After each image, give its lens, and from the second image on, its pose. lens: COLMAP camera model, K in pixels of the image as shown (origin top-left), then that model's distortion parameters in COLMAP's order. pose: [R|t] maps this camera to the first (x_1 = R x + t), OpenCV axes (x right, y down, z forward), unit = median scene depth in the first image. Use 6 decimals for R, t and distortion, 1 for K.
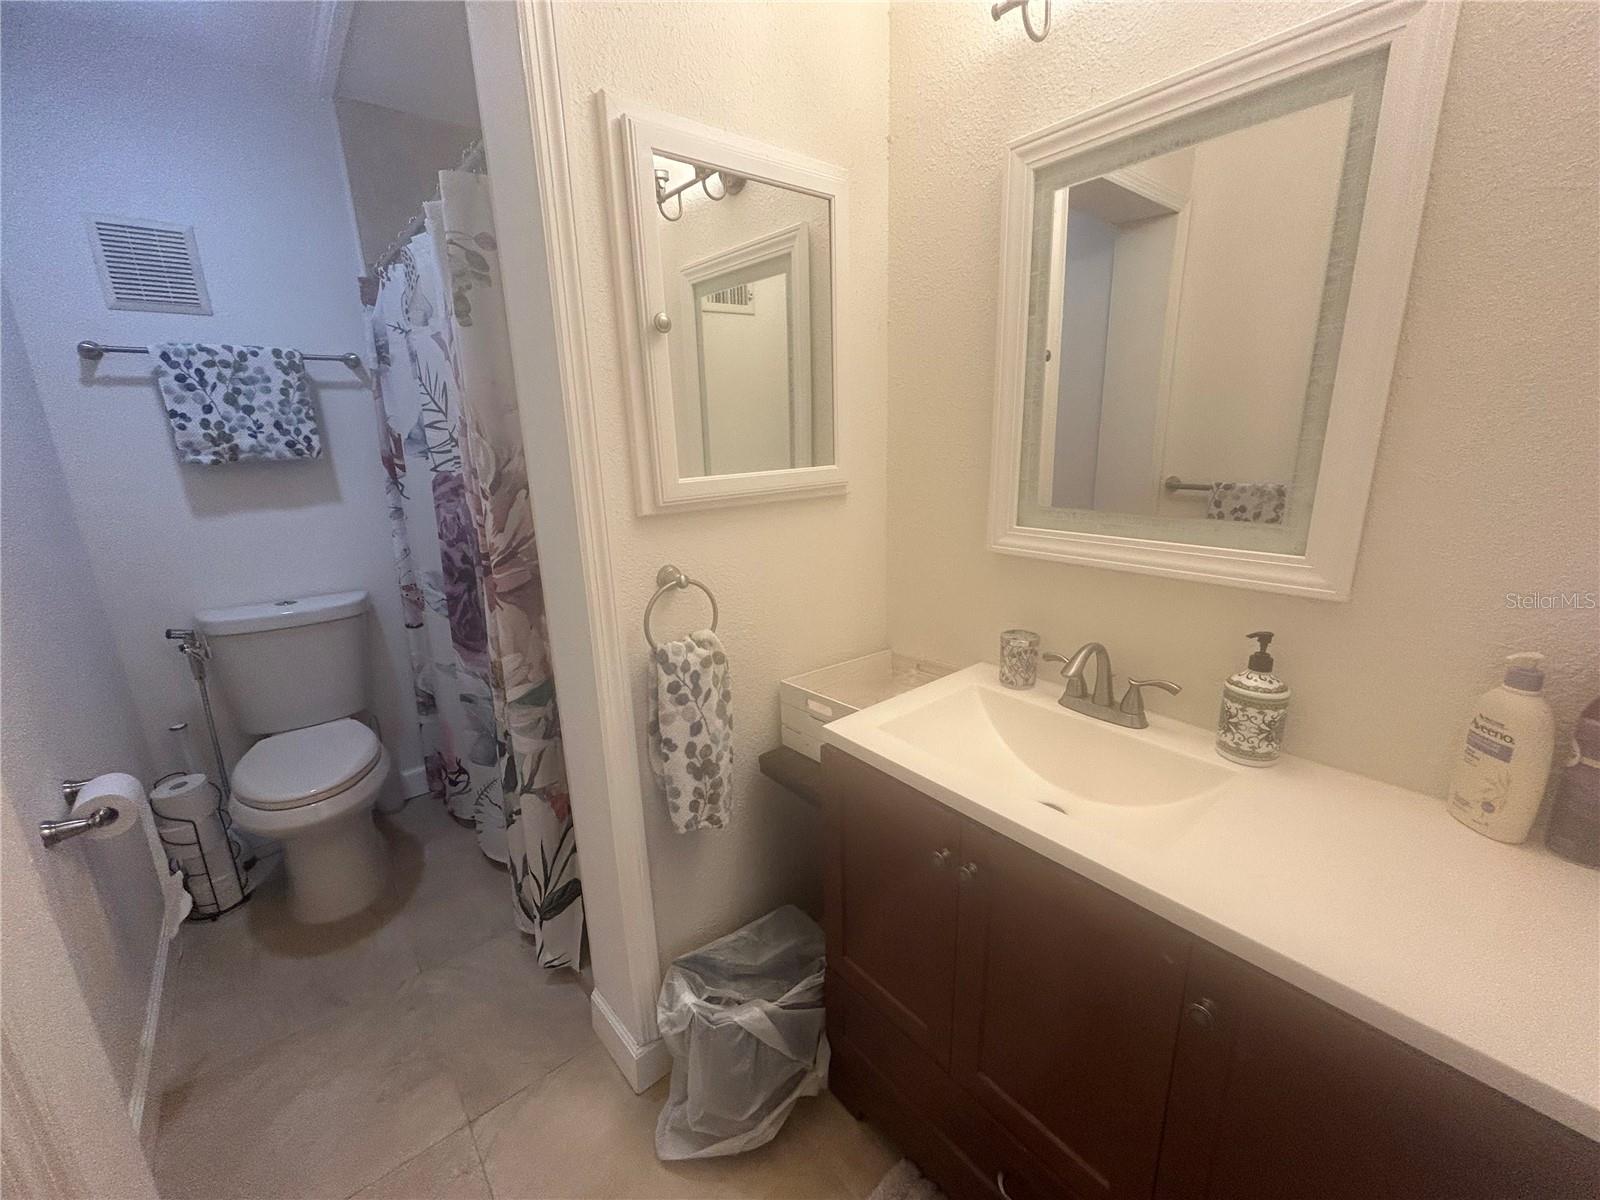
lens RADIAL K [[645.1, 0, 804.1], [0, 645.1, 600.2], [0, 0, 1]] dist [-0.000785, 0.000687]
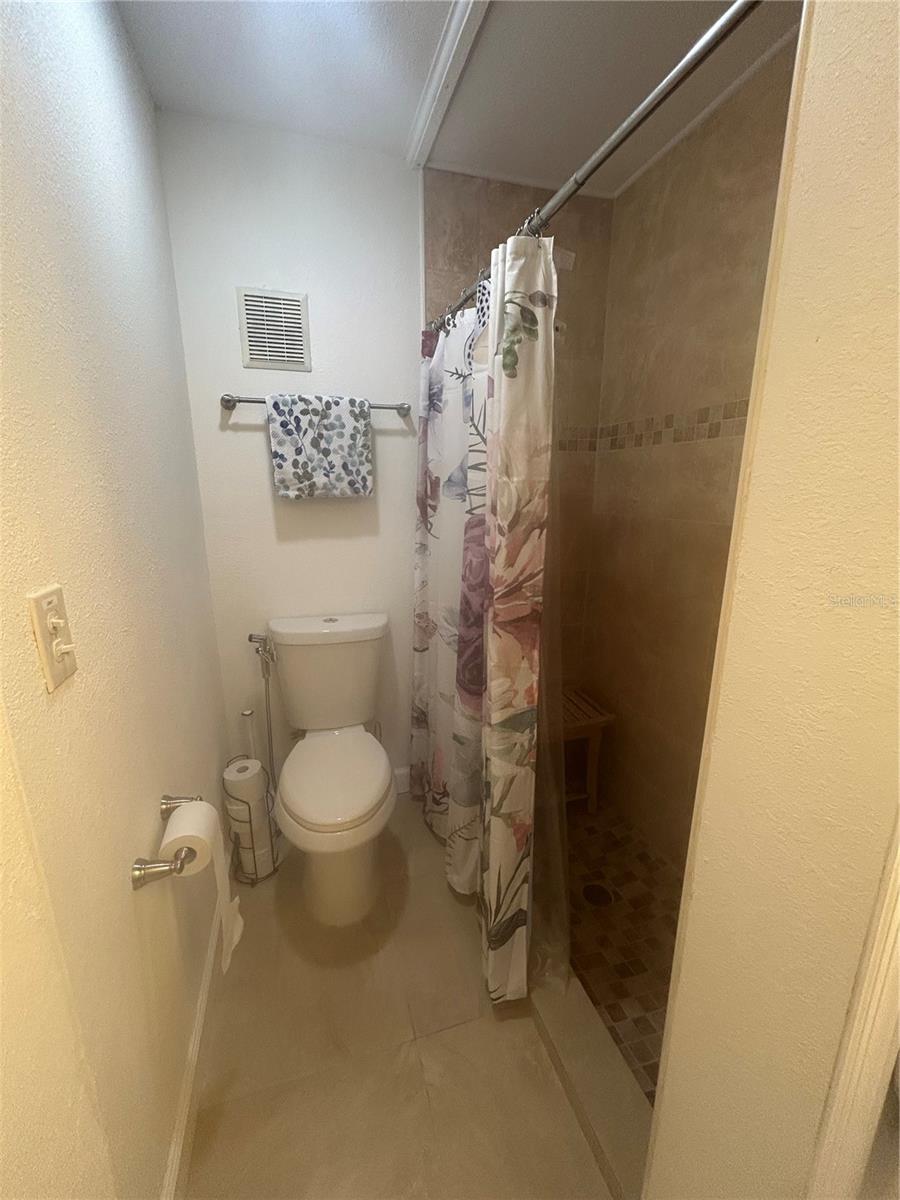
lens RADIAL K [[483.8, 0, 445.6], [0, 483.8, 604.6], [0, 0, 1]] dist [-0.000785, 0.000687]
pose [[0.919406, 0.120701, -0.374331, -0.313483], [-0.123202, 0.992230, 0.017340, -0.068073], [0.373515, 0.030176, 0.927133, 0.291434]]
